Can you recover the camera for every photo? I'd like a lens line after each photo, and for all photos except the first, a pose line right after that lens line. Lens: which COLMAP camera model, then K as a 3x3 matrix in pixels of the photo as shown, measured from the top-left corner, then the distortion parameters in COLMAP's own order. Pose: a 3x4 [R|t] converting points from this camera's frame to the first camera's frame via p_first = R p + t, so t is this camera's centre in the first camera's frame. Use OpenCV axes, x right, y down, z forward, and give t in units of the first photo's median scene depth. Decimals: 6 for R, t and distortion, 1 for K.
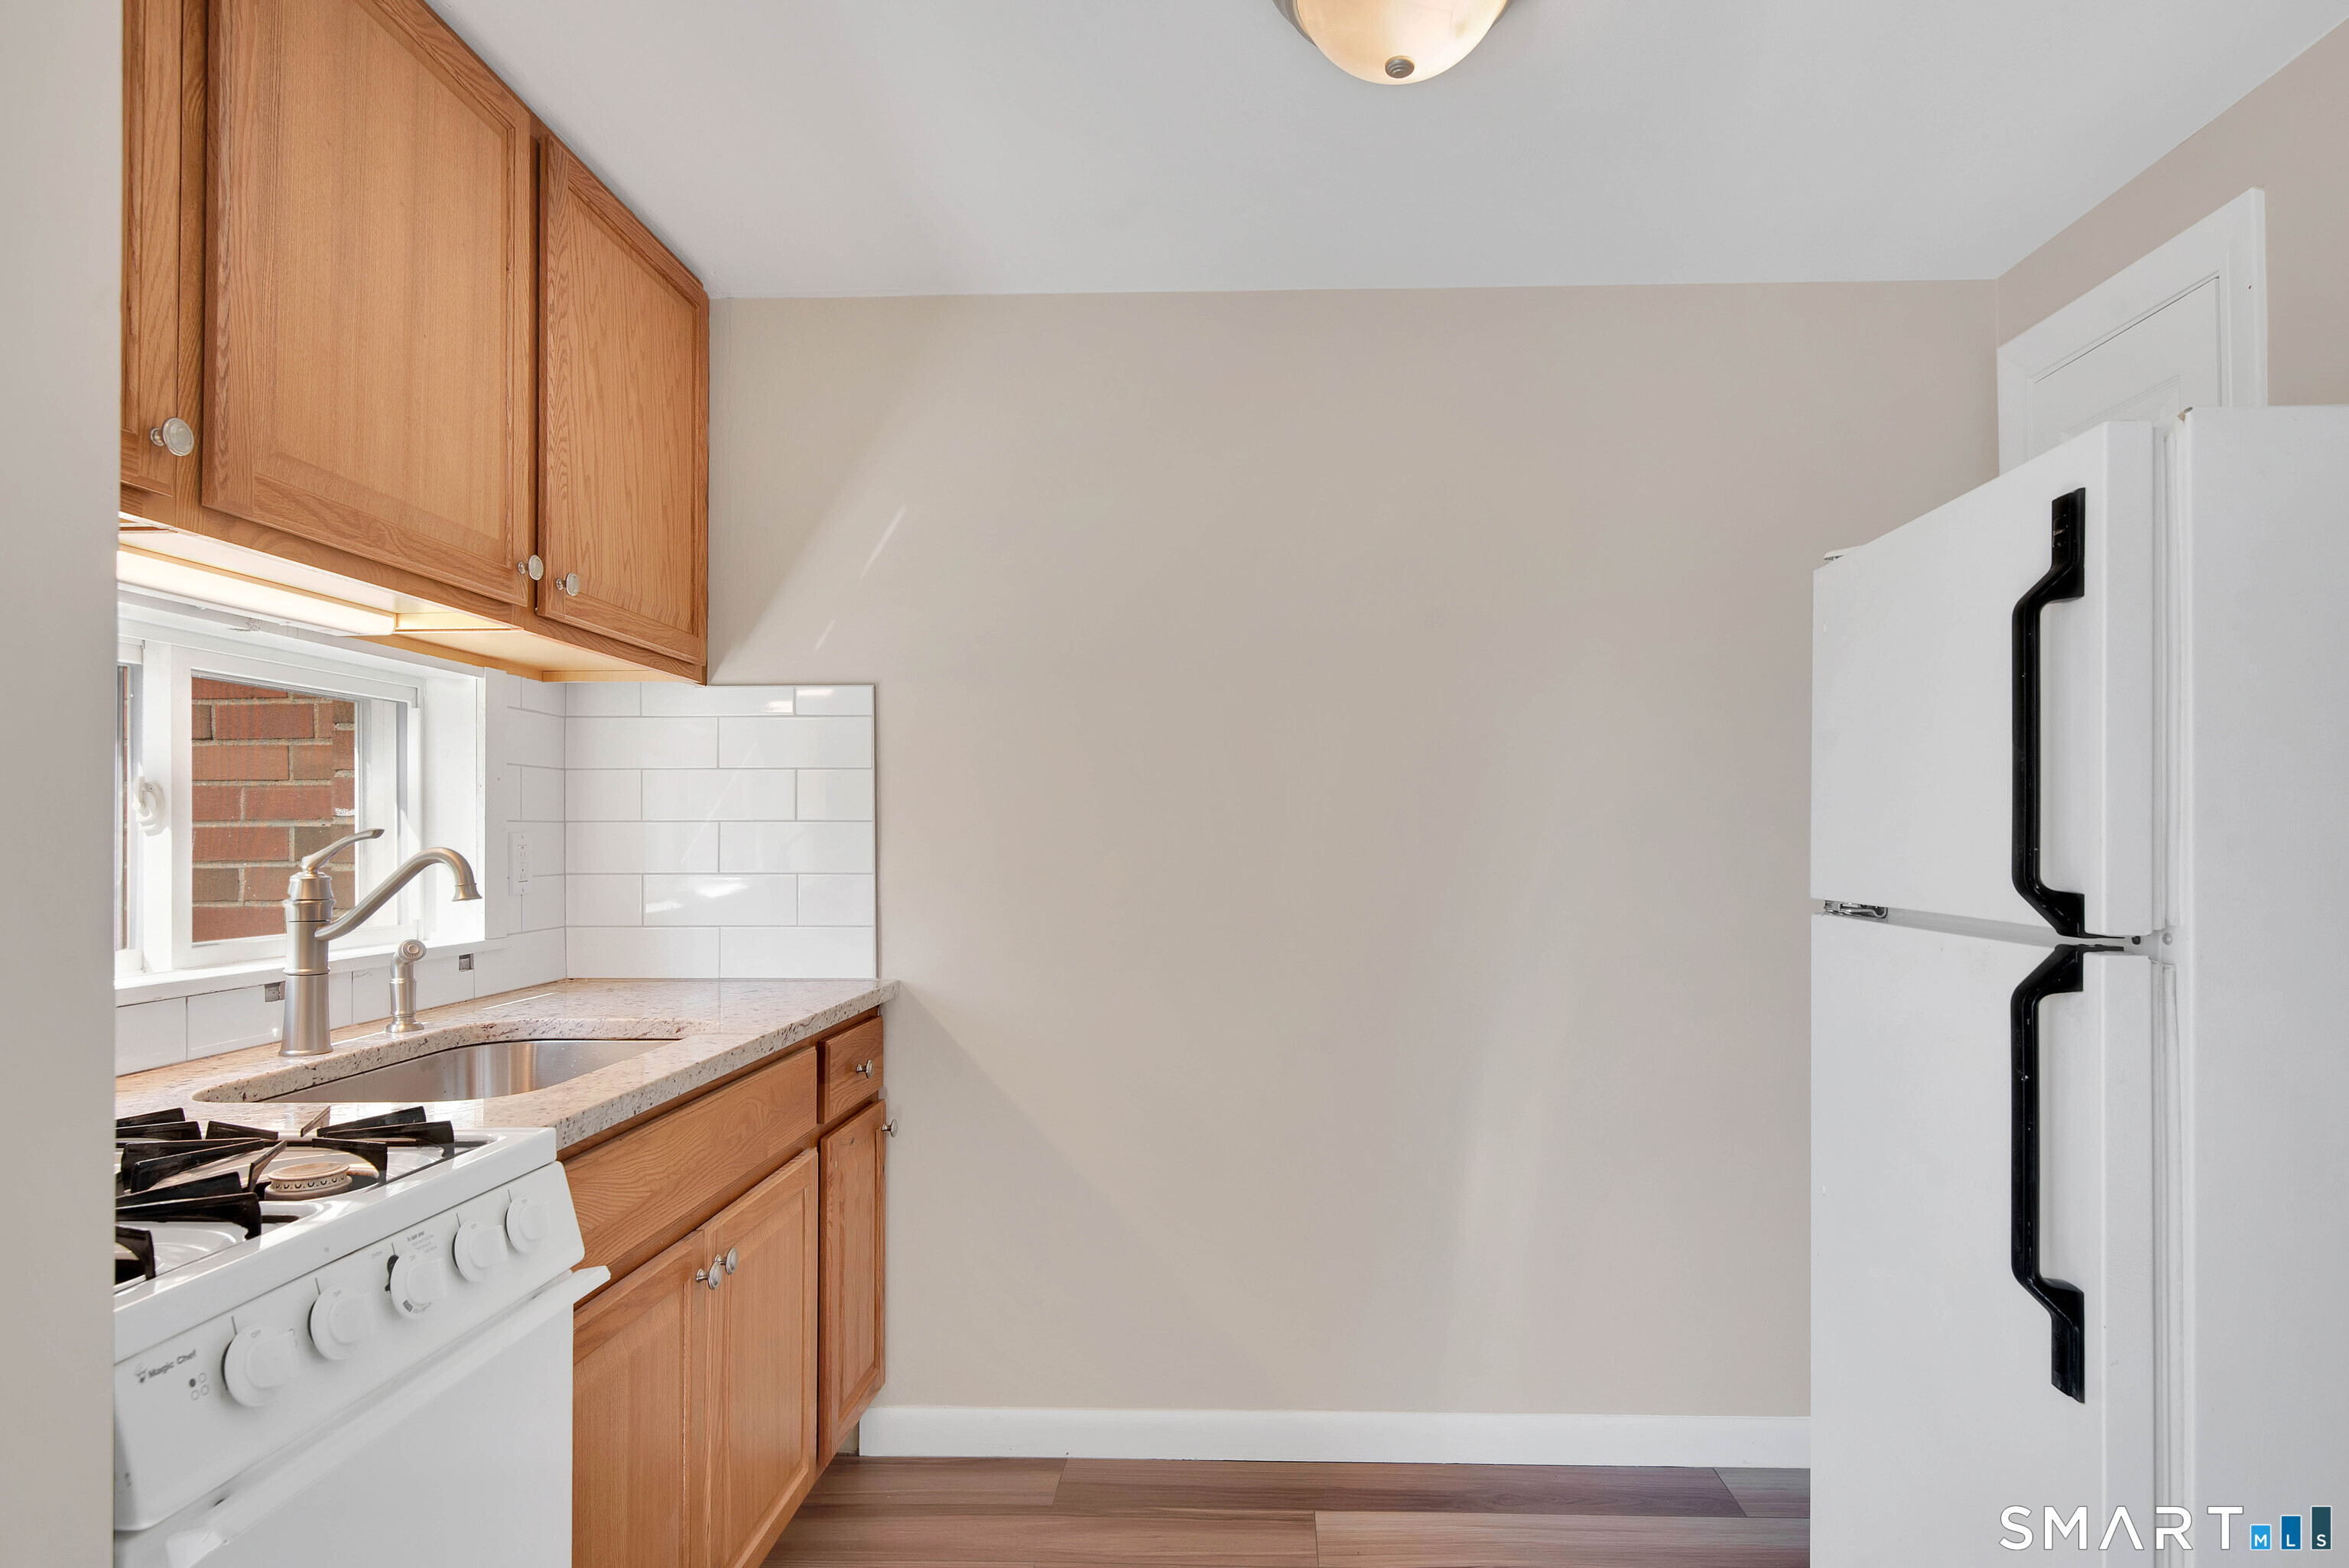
lens RADIAL K [[1328.1, 0, 1214.5], [0, 1328.1, 808.8], [0, 0, 1]] dist [0.001133, -0.000655]
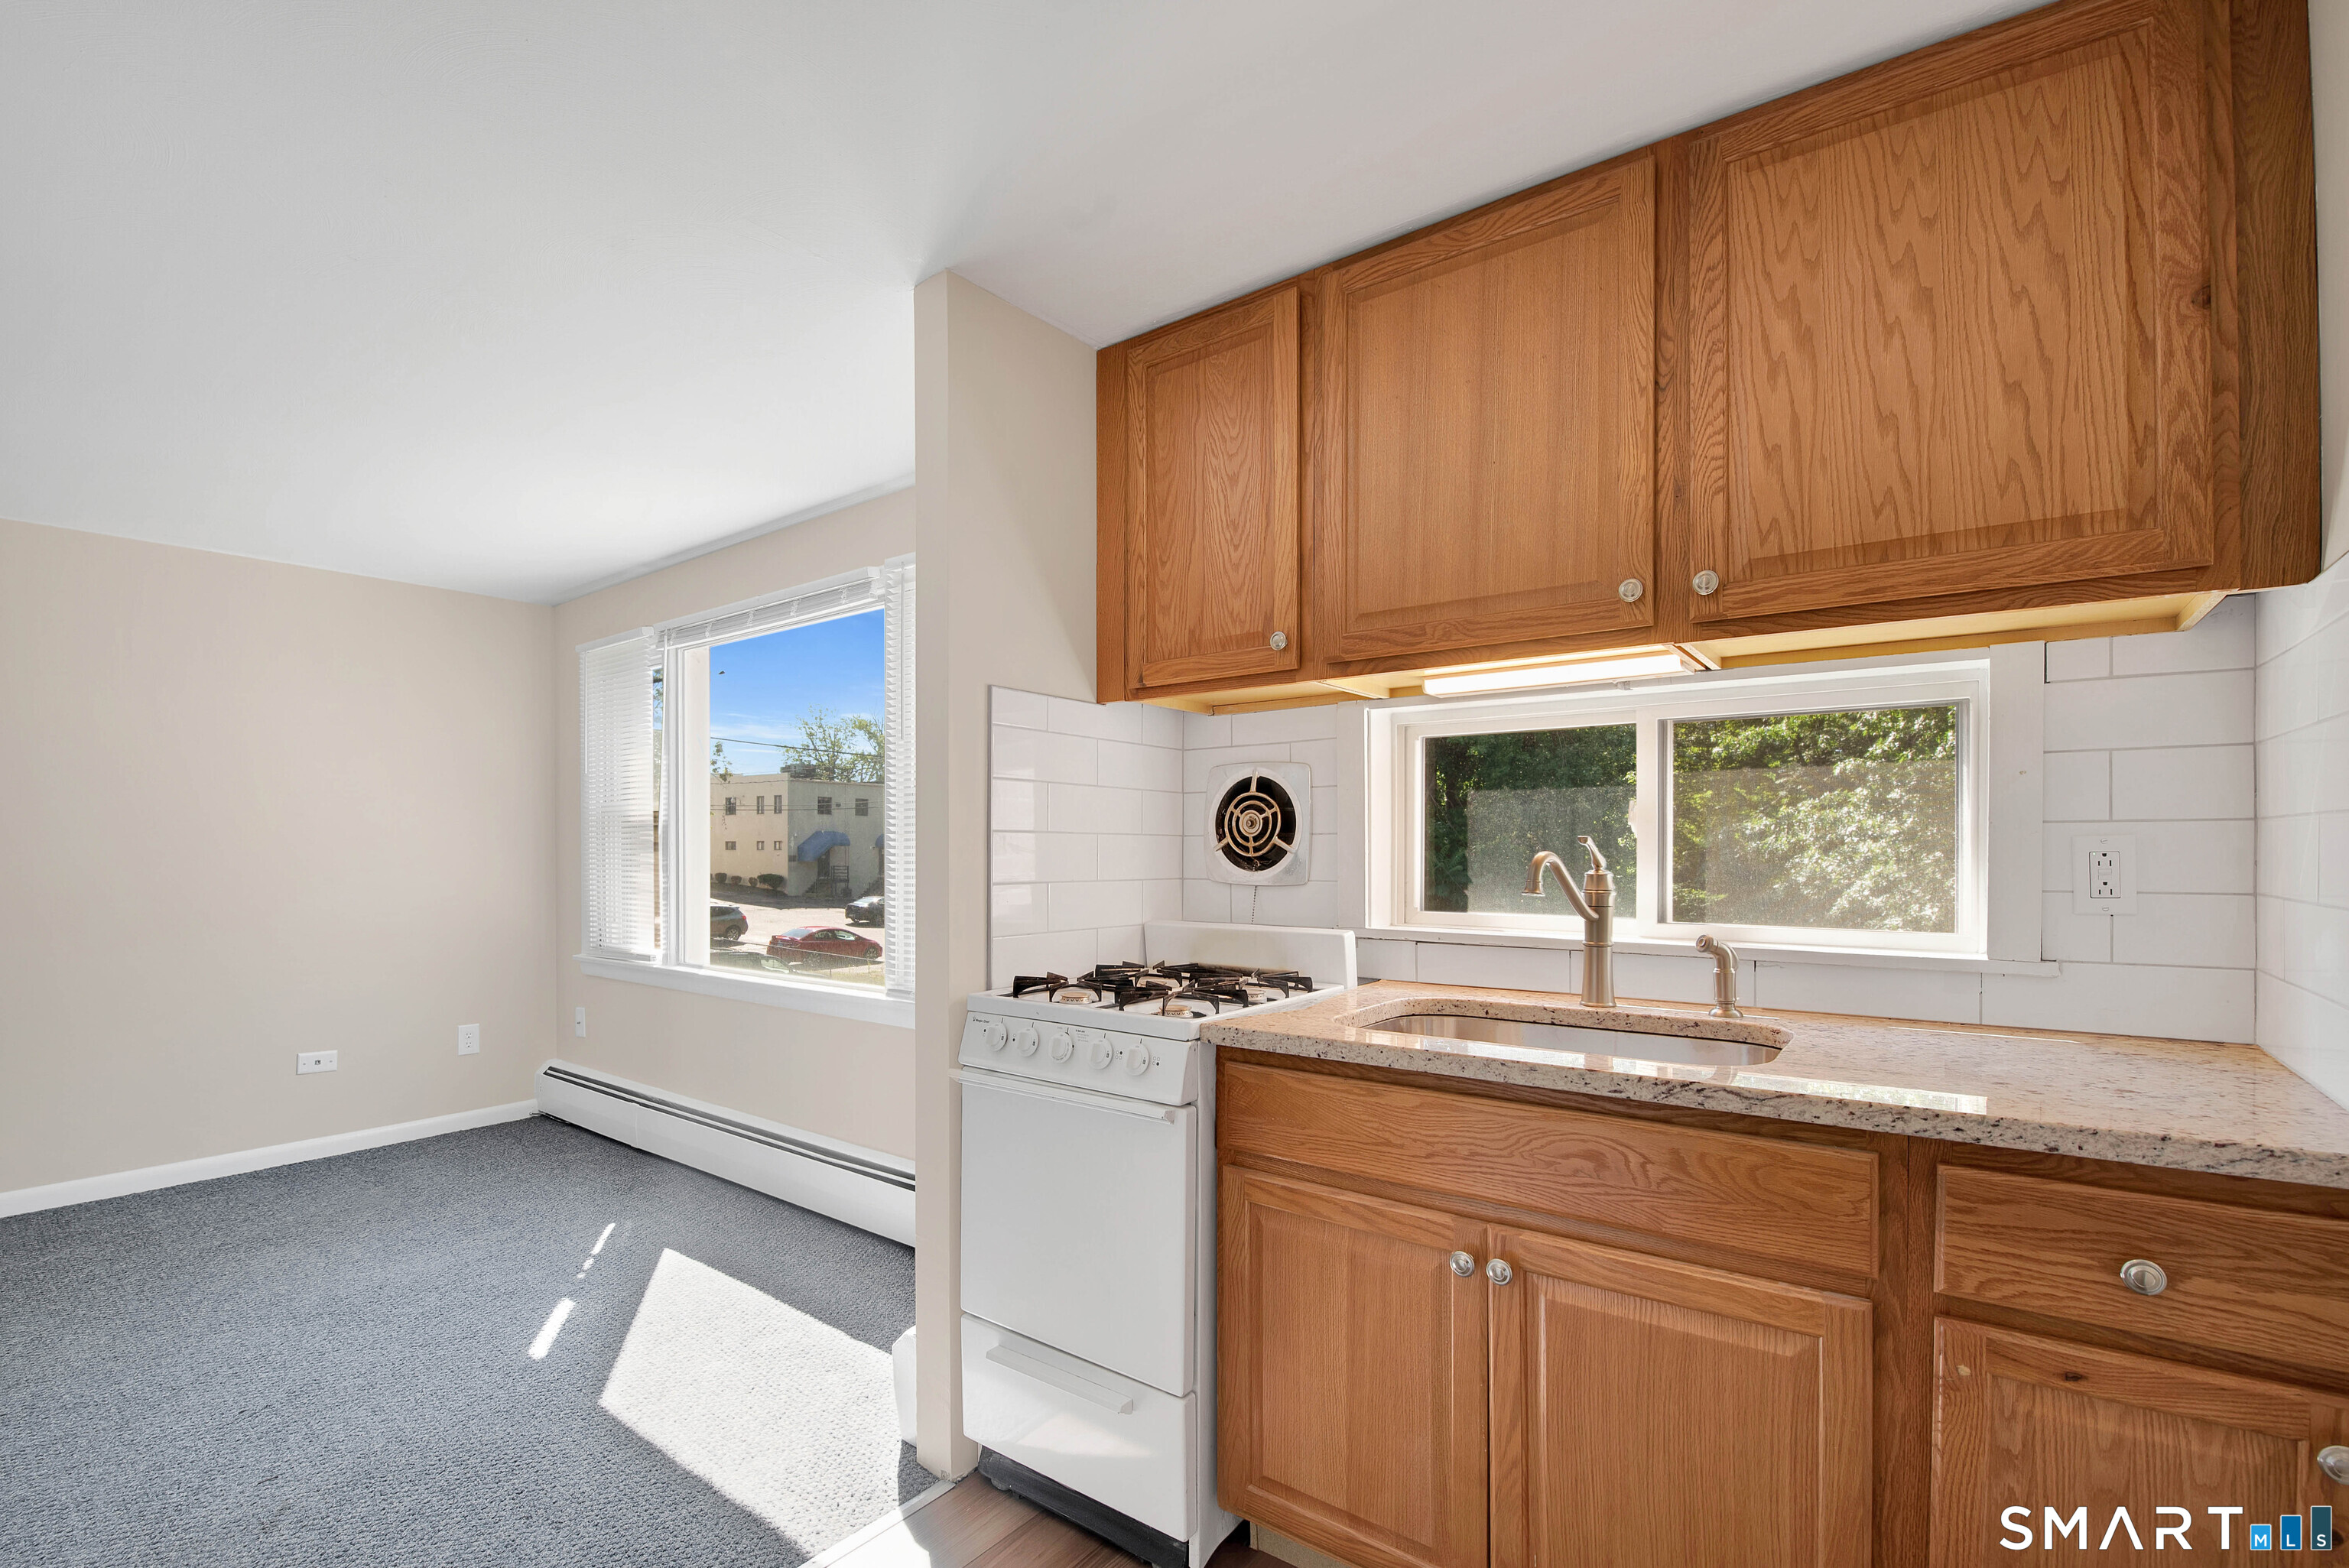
lens RADIAL K [[1010.8, 0, 1168.1], [0, 1010.8, 850.1], [0, 0, 1]] dist [-0.012549, -0.000710]
pose [[-0.571964, 0.007935, -0.820240, 0.363809], [0.020297, 0.999784, -0.004482, 0.022887], [0.820027, -0.019212, -0.572002, 1.148116]]
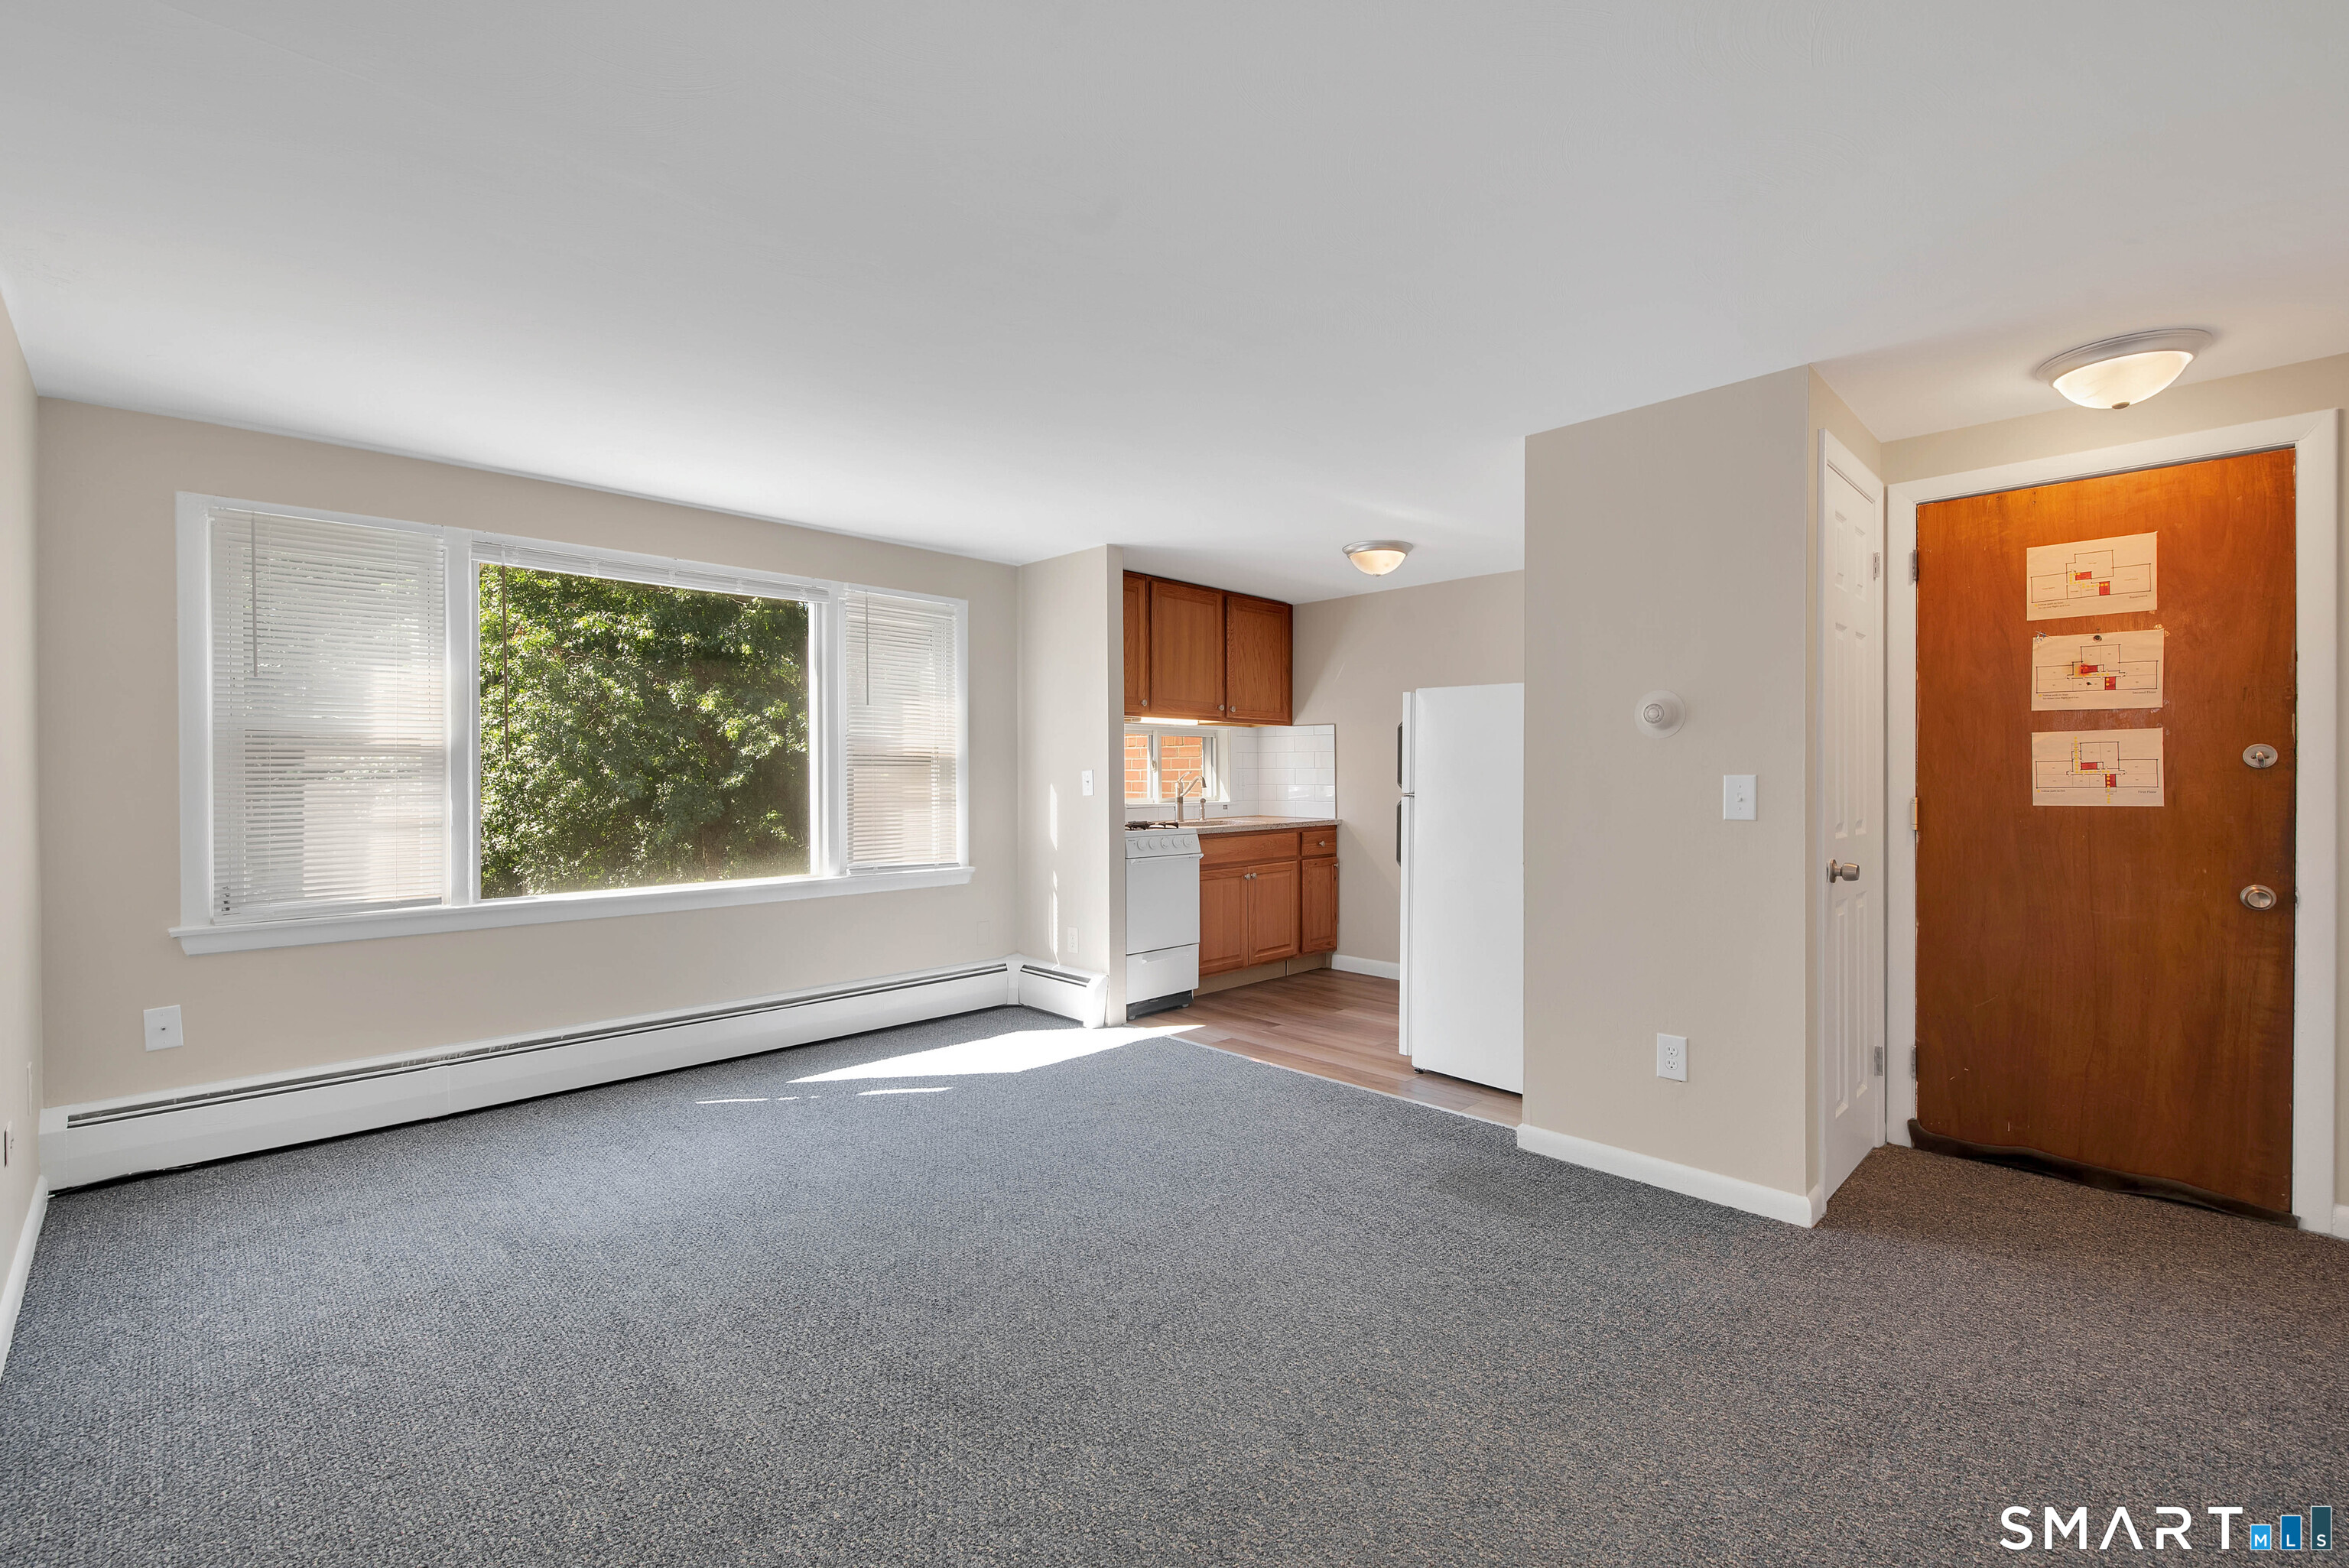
lens RADIAL K [[1018.1, 0, 1135.9], [0, 1018.1, 779.0], [0, 0, 1]] dist [0.017177, -0.000419]
pose [[0.708579, 0.006295, -0.705604, 1.511315], [0.012970, 0.999675, 0.021943, -0.032996], [0.705512, -0.024700, 0.708267, -1.412092]]
